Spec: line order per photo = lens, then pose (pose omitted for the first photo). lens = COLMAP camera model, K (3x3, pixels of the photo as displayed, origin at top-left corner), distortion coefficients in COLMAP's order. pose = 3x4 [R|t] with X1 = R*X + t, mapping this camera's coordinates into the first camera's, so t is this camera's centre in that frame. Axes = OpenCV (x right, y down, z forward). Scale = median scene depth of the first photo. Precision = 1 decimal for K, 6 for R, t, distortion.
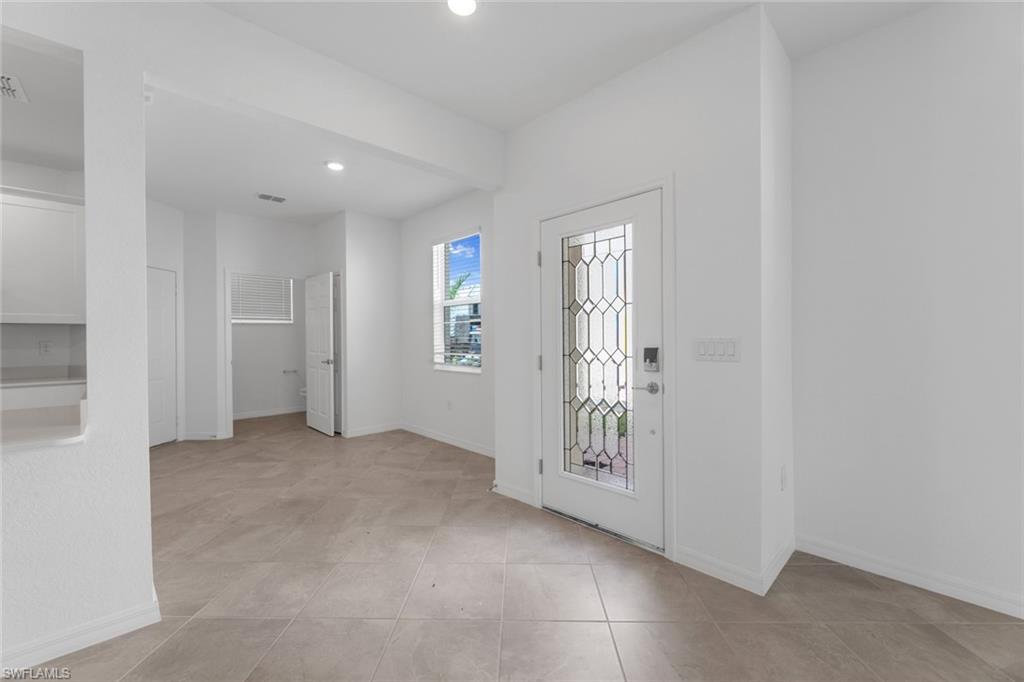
lens RADIAL K [[412.4, 0, 516.3], [0, 412.4, 341.9], [0, 0, 1]] dist [-0.001419, 0.000948]
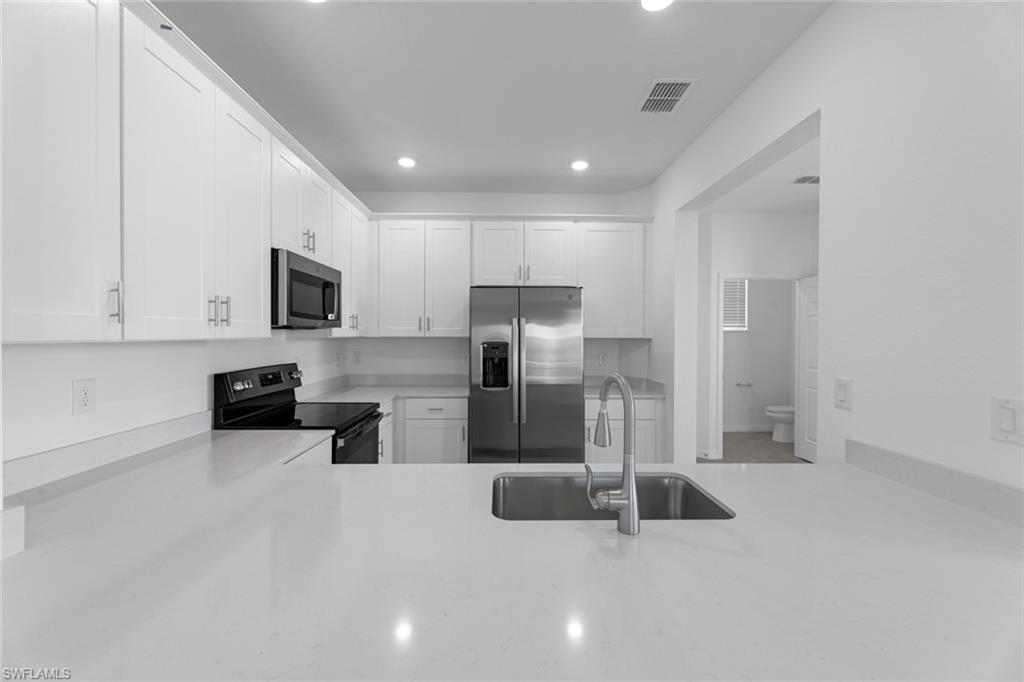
lens RADIAL K [[412.4, 0, 514.4], [0, 412.4, 337.8], [0, 0, 1]] dist [-0.001419, 0.000948]
pose [[0.742557, 0.012653, -0.669664, -0.438207], [-0.016940, 0.999857, 0.000109, -0.028474], [0.669569, 0.011263, 0.742664, 0.018197]]
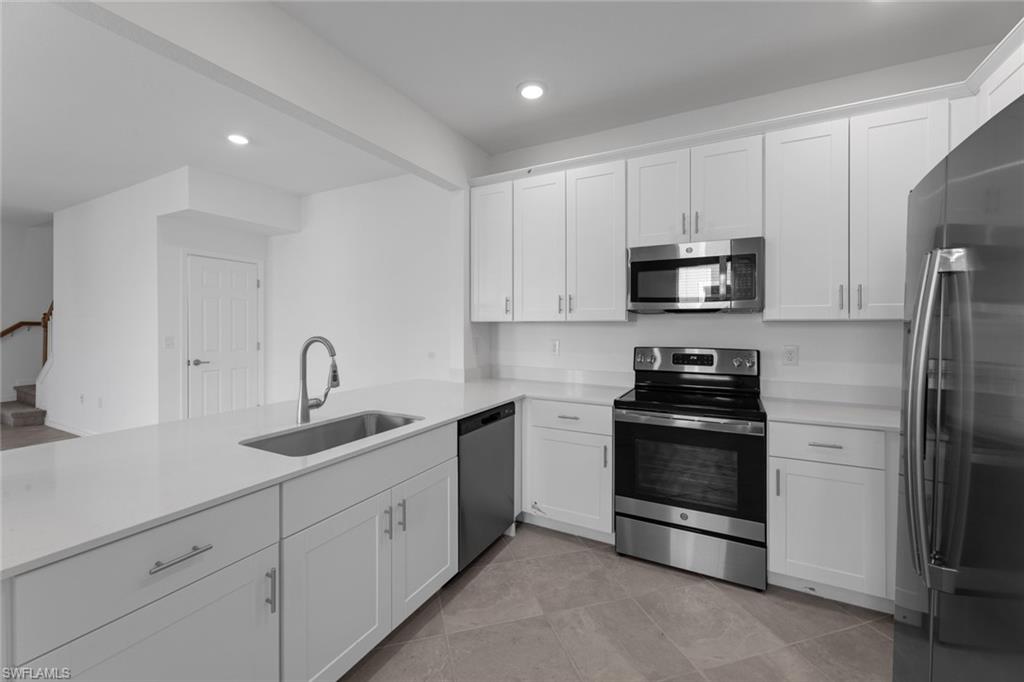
lens RADIAL K [[412.4, 0, 512.3], [0, 412.4, 328.4], [0, 0, 1]] dist [-0.001419, 0.000948]
pose [[-0.950616, 0.003078, -0.310355, -0.601819], [-0.003480, 0.999782, 0.020575, -0.024596], [0.310351, 0.020639, -0.950398, 0.628697]]
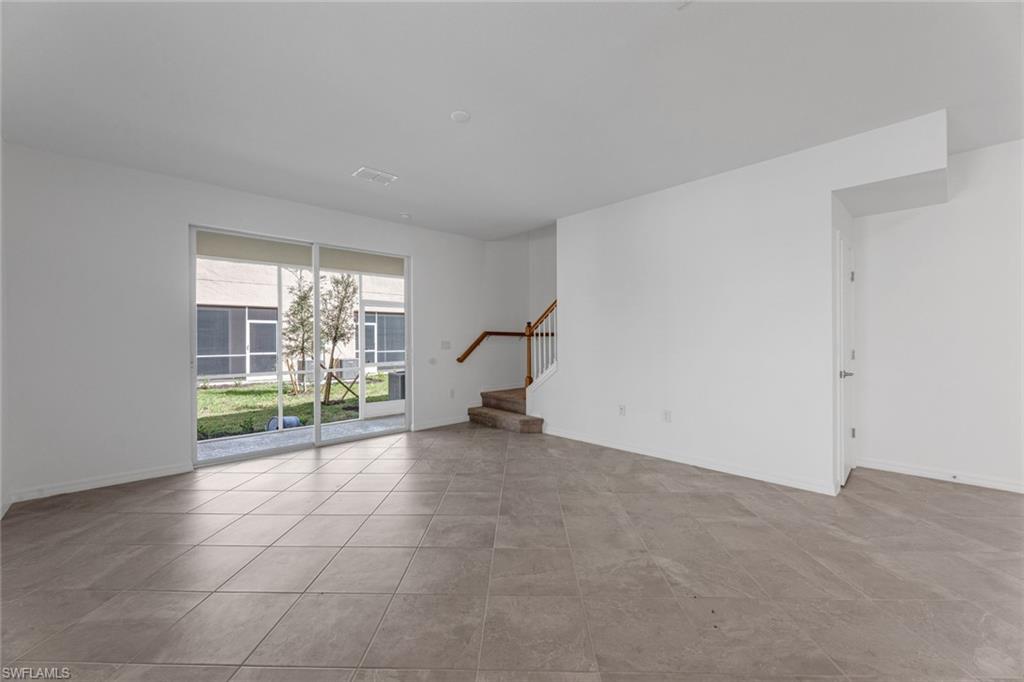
lens RADIAL K [[412.4, 0, 511.1], [0, 412.4, 338.4], [0, 0, 1]] dist [-0.001419, 0.000948]
pose [[-0.999864, 0.012076, 0.011208, 0.311583], [0.012243, 0.999813, 0.014980, -0.010896], [-0.011025, 0.015116, -0.999825, 0.299421]]
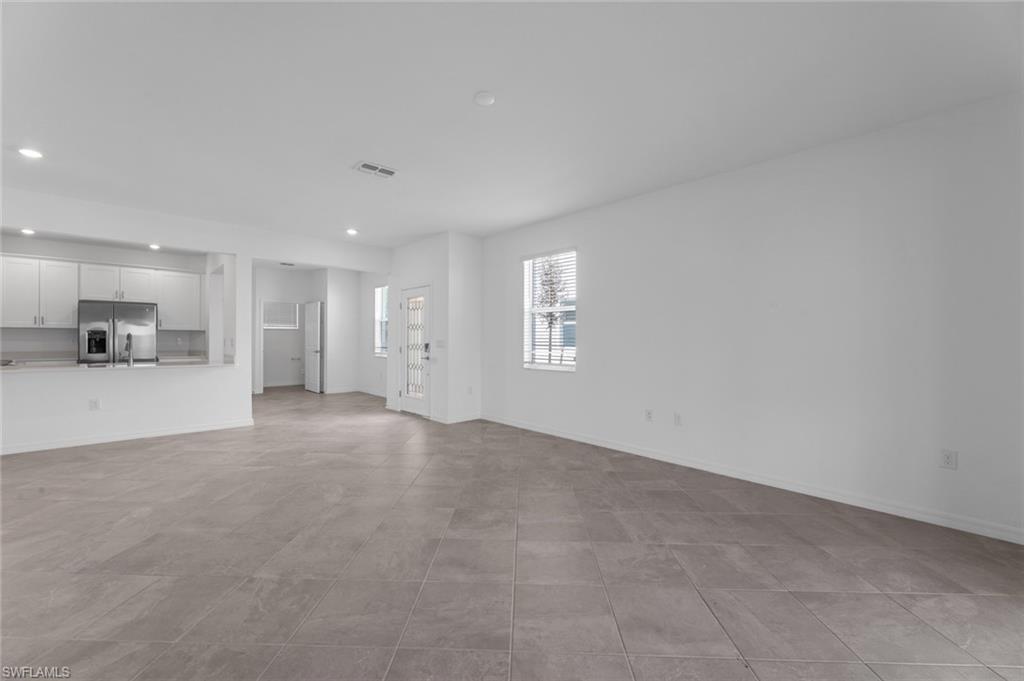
lens RADIAL K [[412.4, 0, 512.2], [0, 412.4, 340.8], [0, 0, 1]] dist [-0.001419, 0.000948]
pose [[0.999759, 0.011948, -0.018398, 0.432018], [-0.012102, 0.999893, -0.008253, 0.006165], [0.018298, 0.008473, 0.999797, -0.788772]]
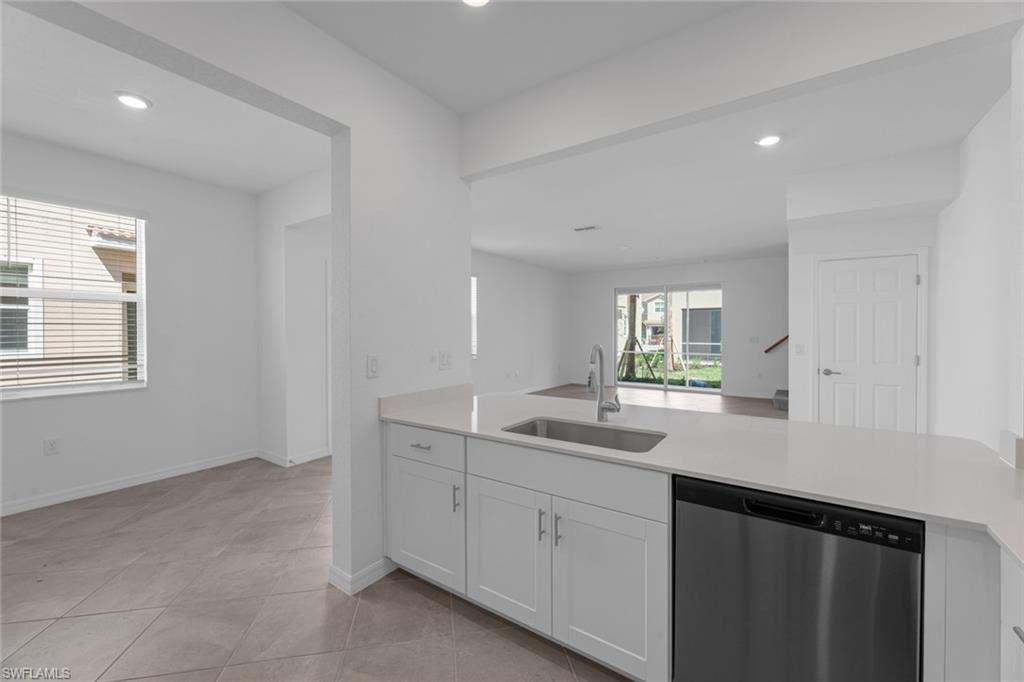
lens RADIAL K [[412.4, 0, 515.7], [0, 412.4, 336.9], [0, 0, 1]] dist [-0.001419, 0.000948]
pose [[-0.203834, -0.011960, 0.978933, -0.925842], [0.011523, 0.999827, 0.014614, -0.023434], [-0.978938, 0.014259, -0.203660, 0.386986]]
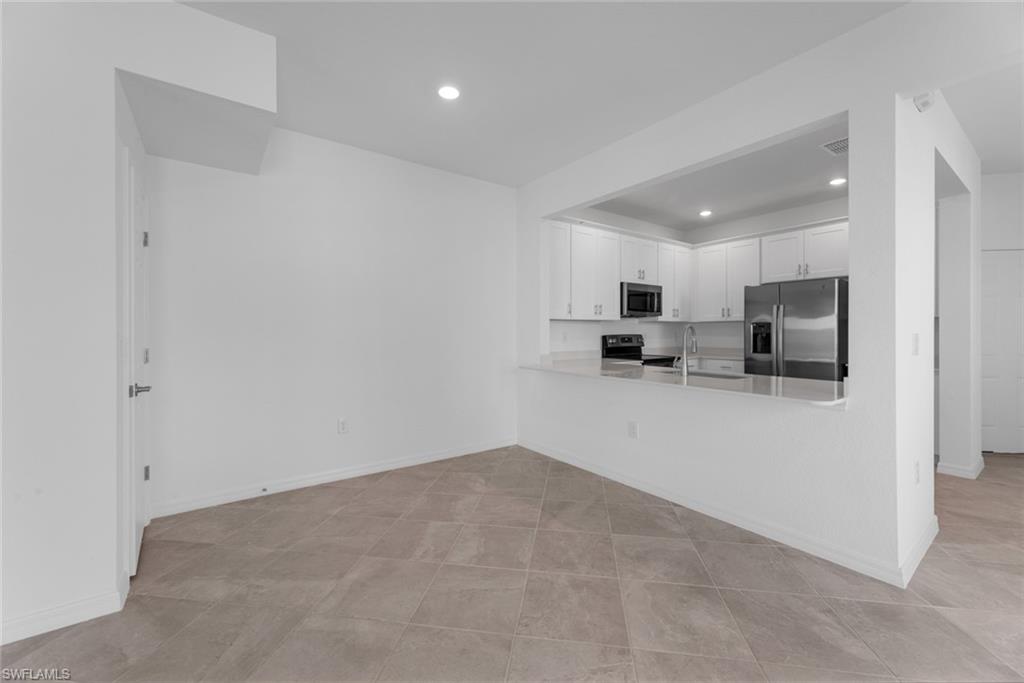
lens RADIAL K [[412.4, 0, 510.2], [0, 412.4, 332.6], [0, 0, 1]] dist [-0.001419, 0.000948]
pose [[-0.138596, 0.007174, -0.990323, 0.124925], [-0.010423, 0.999908, 0.008702, 0.000260], [0.990294, 0.011529, -0.138509, 0.039045]]
